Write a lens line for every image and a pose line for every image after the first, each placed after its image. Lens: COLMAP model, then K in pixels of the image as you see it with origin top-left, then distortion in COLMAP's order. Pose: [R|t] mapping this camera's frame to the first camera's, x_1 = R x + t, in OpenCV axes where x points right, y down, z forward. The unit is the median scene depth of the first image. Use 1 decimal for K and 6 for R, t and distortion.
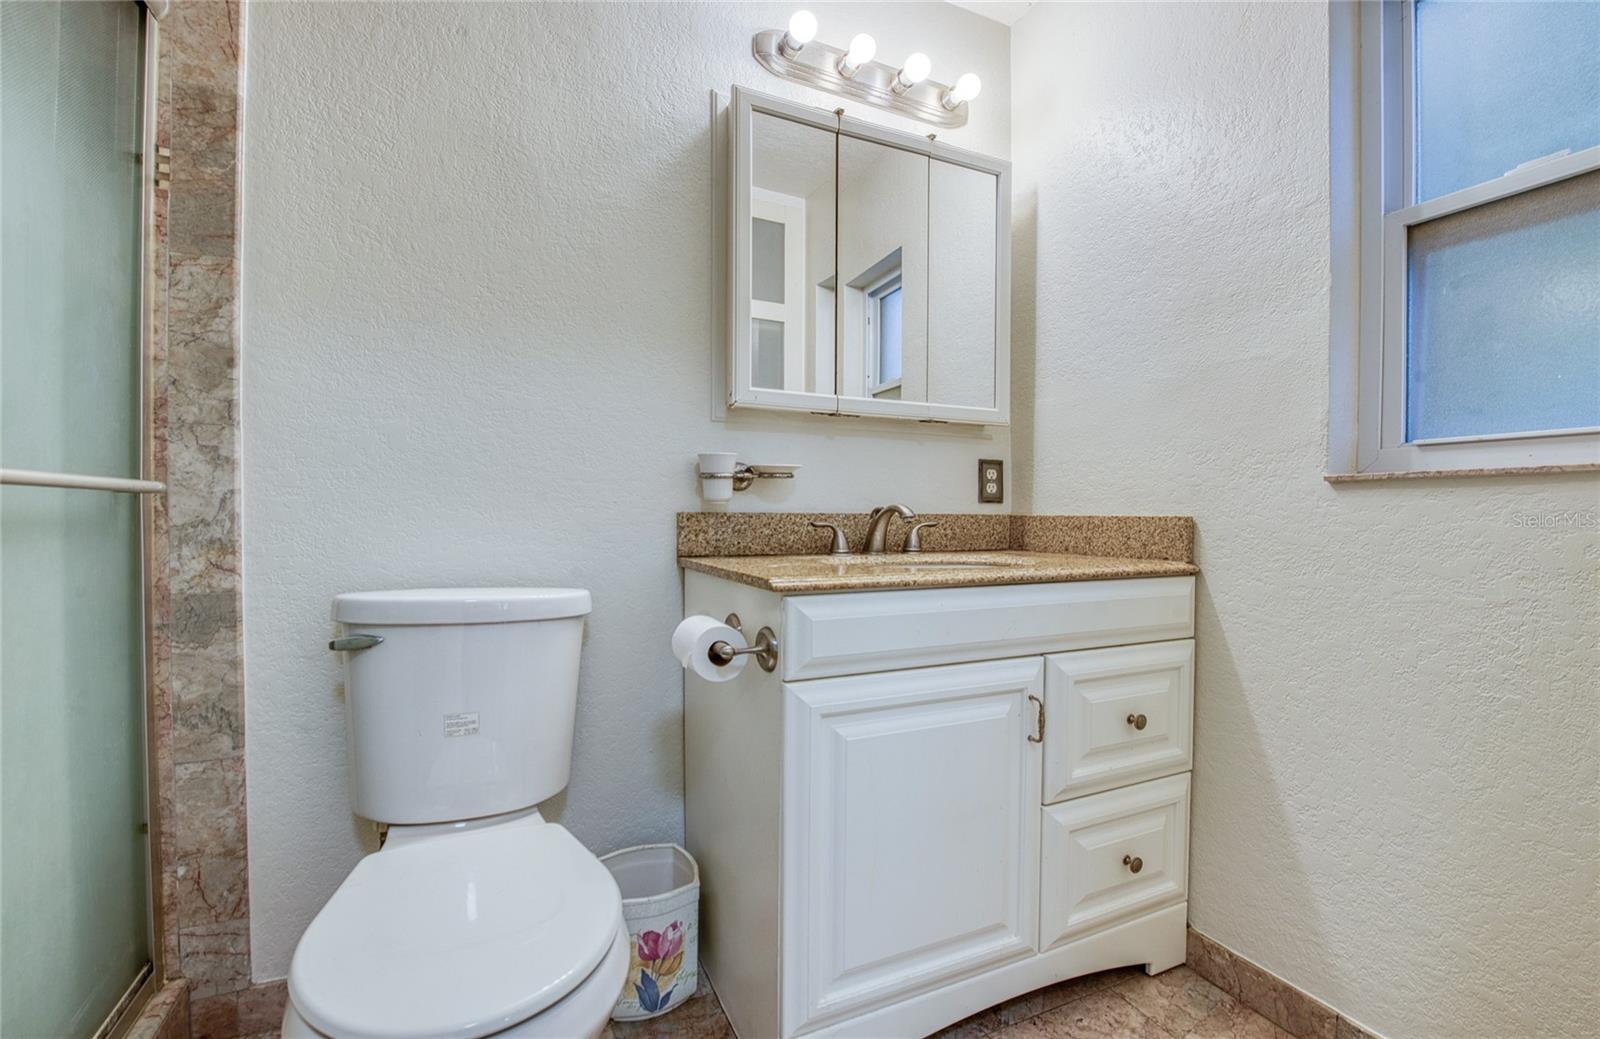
lens RADIAL K [[678.8, 0, 829.6], [0, 678.8, 527.0], [0, 0, 1]] dist [-0.017159, -0.004395]
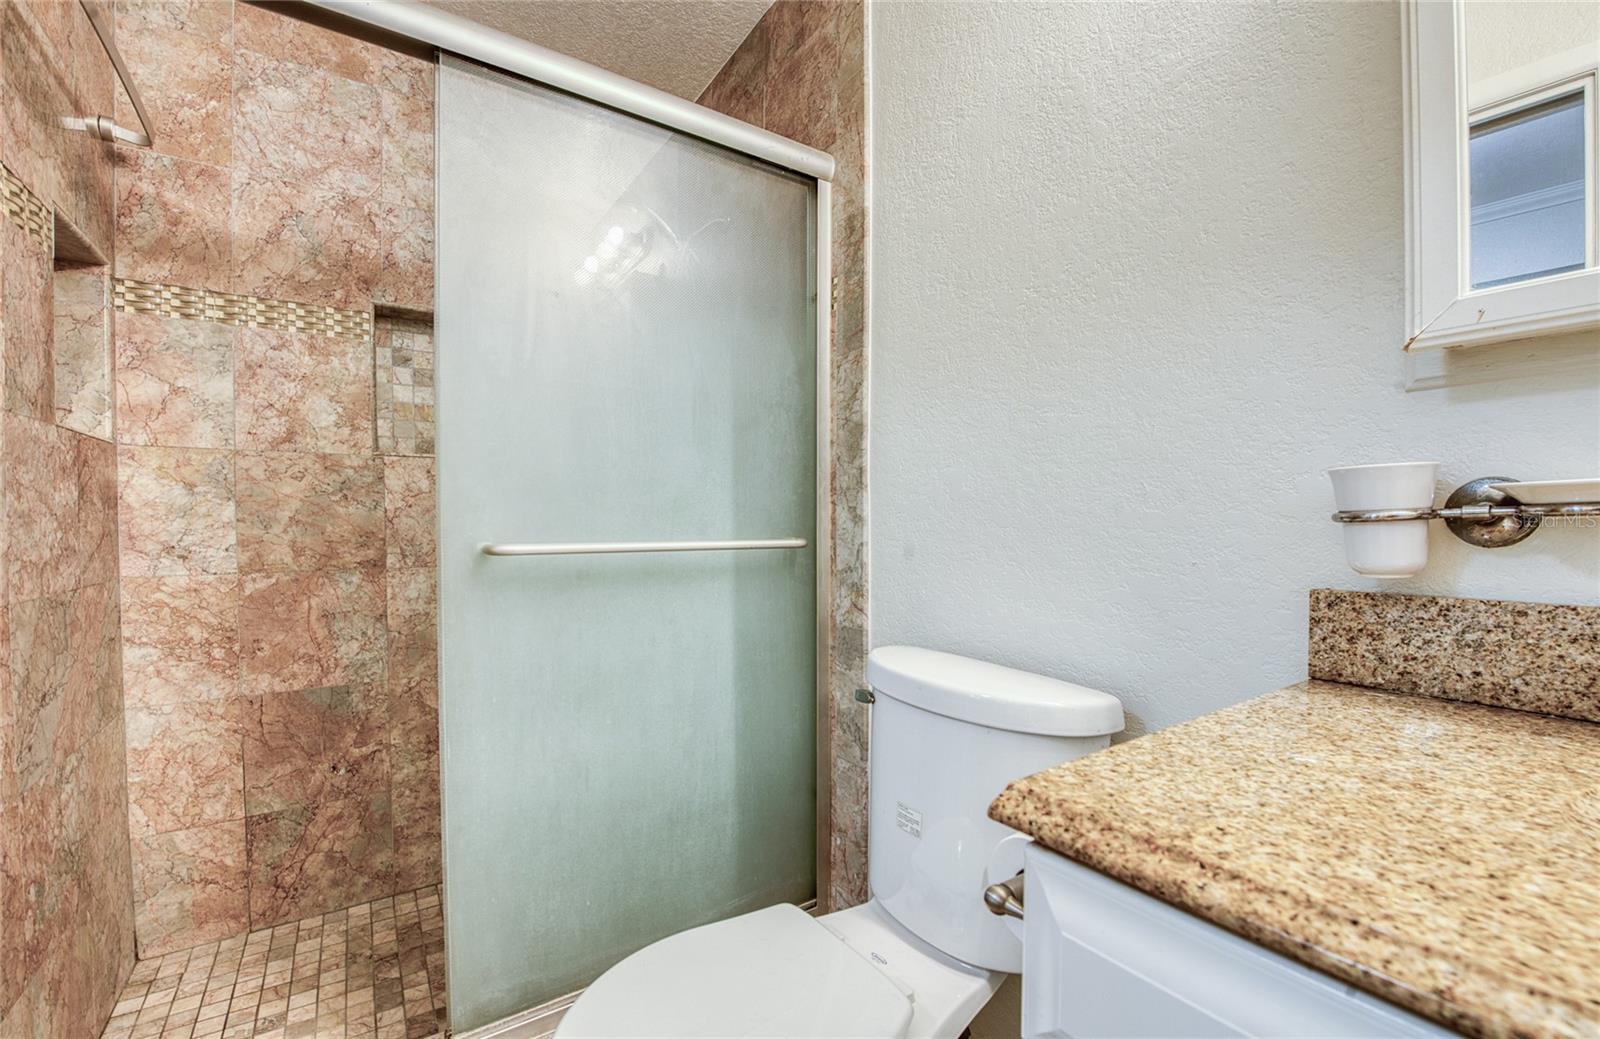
lens RADIAL K [[678.8, 0, 829.6], [0, 678.8, 527.0], [0, 0, 1]] dist [-0.017159, -0.004395]
pose [[0.133283, 0.007283, -0.991051, 0.268064], [-0.007846, 0.999949, 0.006293, -0.081943], [0.991047, 0.006937, 0.133334, 0.704559]]
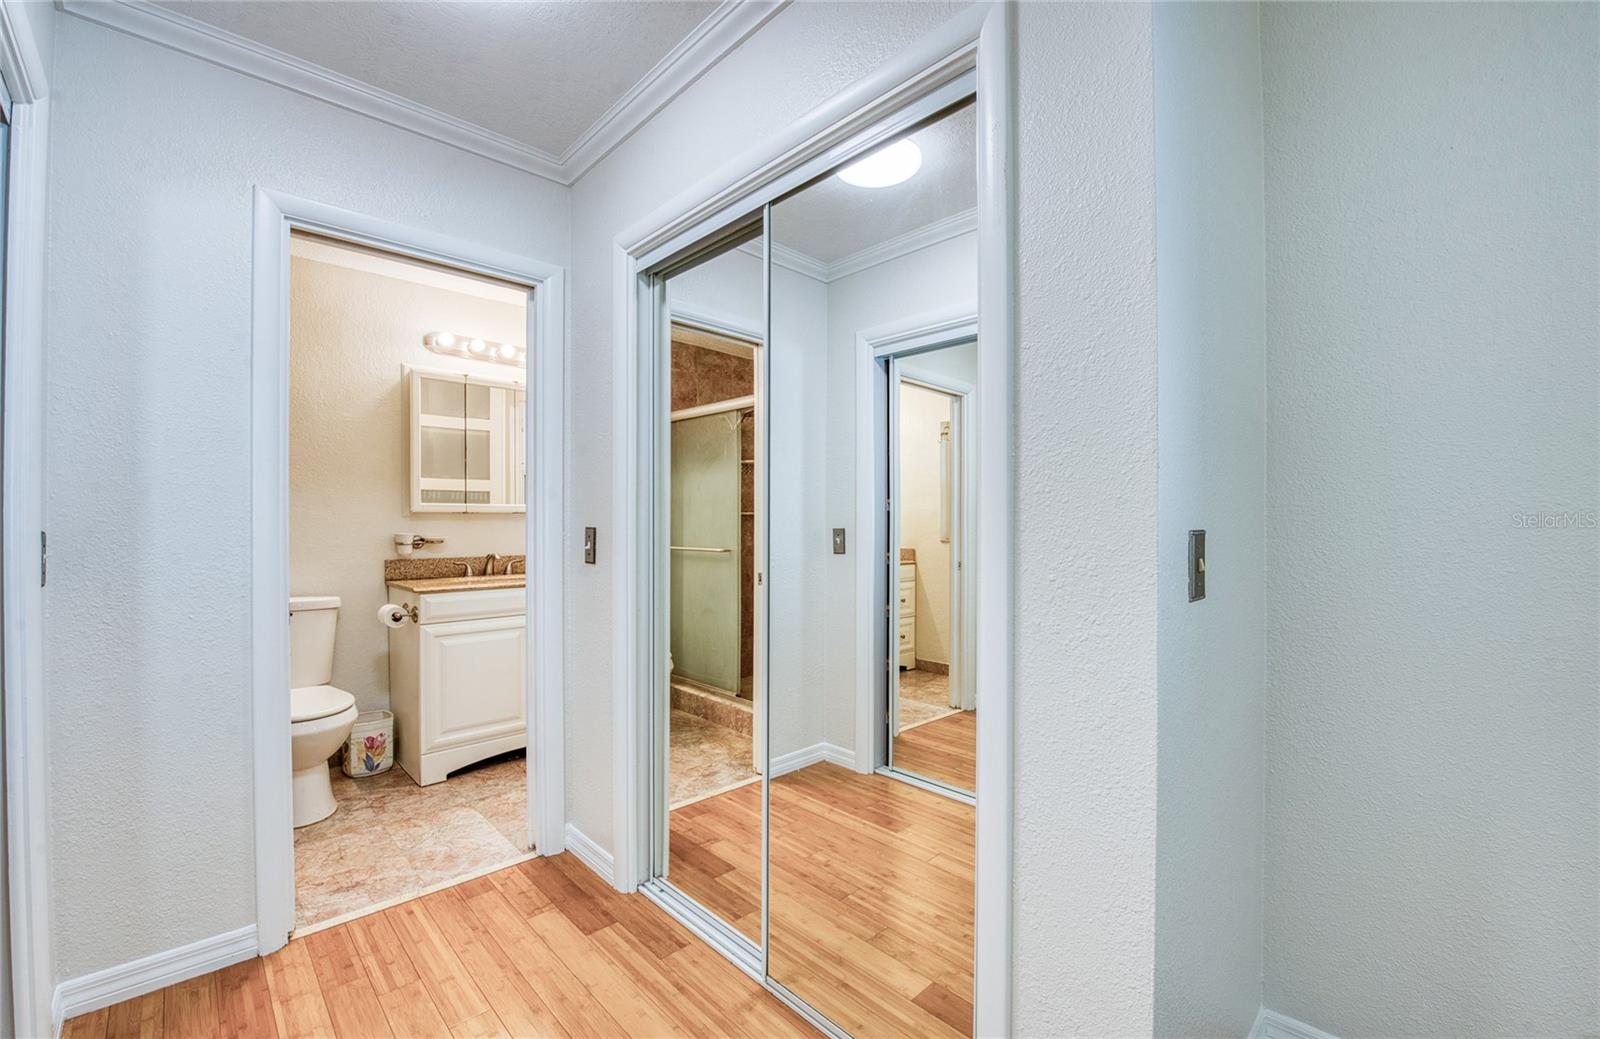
lens RADIAL K [[664.4, 0, 789.8], [0, 664.4, 523.0], [0, 0, 1]] dist [-0.017440, -0.000147]
pose [[0.963860, -0.012863, 0.266097, 0.576803], [0.017797, 0.999711, -0.016140, -0.102145], [-0.265813, 0.020293, 0.963811, -1.721504]]
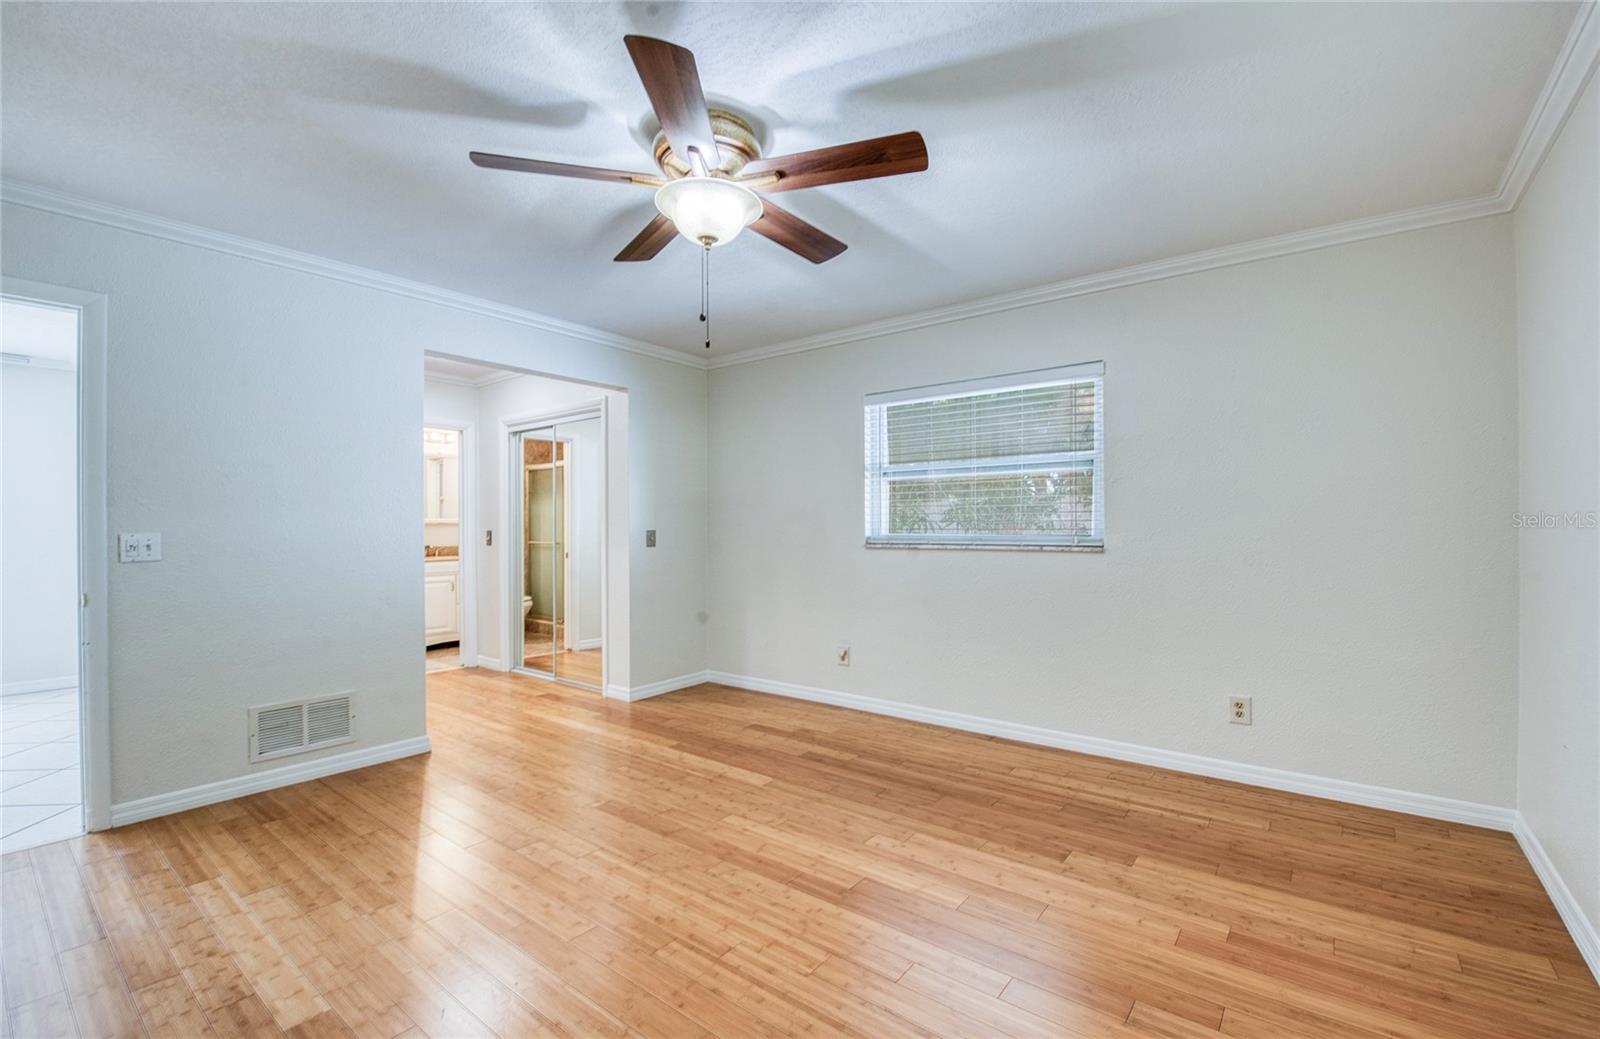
lens RADIAL K [[678.8, 0, 829.6], [0, 678.8, 527.0], [0, 0, 1]] dist [-0.017159, -0.004395]
pose [[0.891556, -0.016035, 0.452627, 0.517281], [0.023217, 0.999677, -0.010315, -0.052050], [-0.452315, 0.019705, 0.891640, -4.964421]]
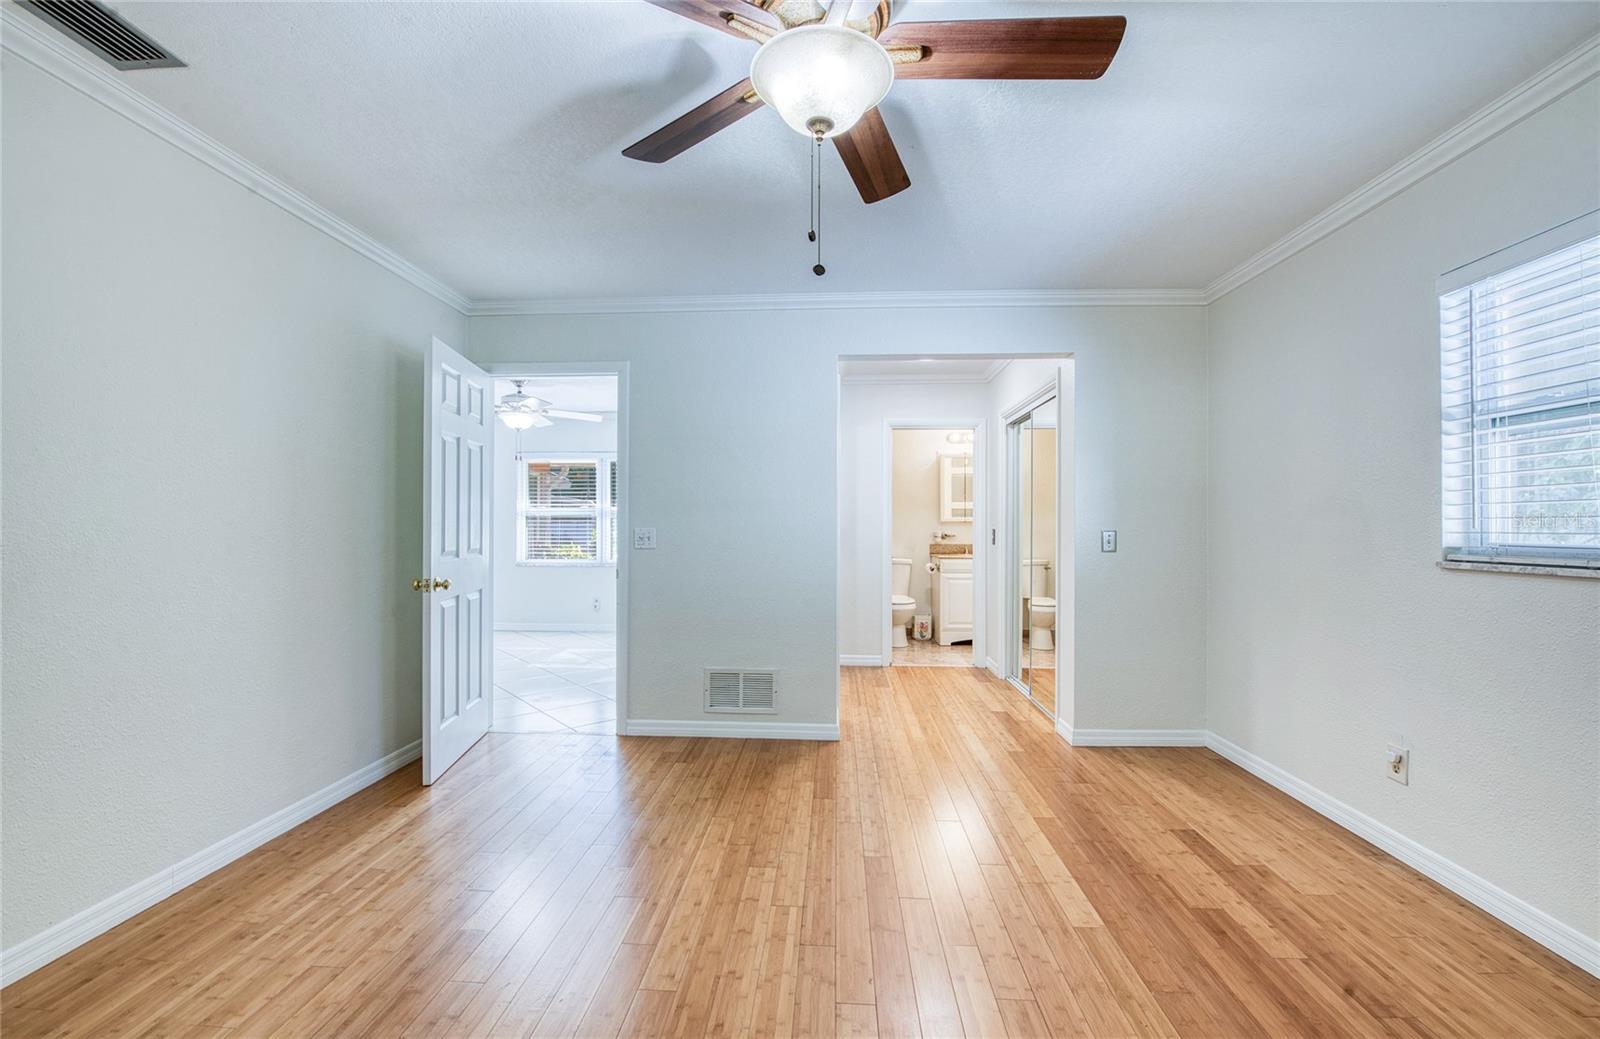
lens RADIAL K [[688.0, 0, 800.0], [0, 688.0, 519.5], [0, 0, 1]] dist [-0.024686, -0.000757]
pose [[0.864194, -0.015060, -0.502933, 1.698111], [-0.001369, 0.999478, -0.032281, -0.045222], [0.503157, 0.028585, 0.863722, -4.343745]]
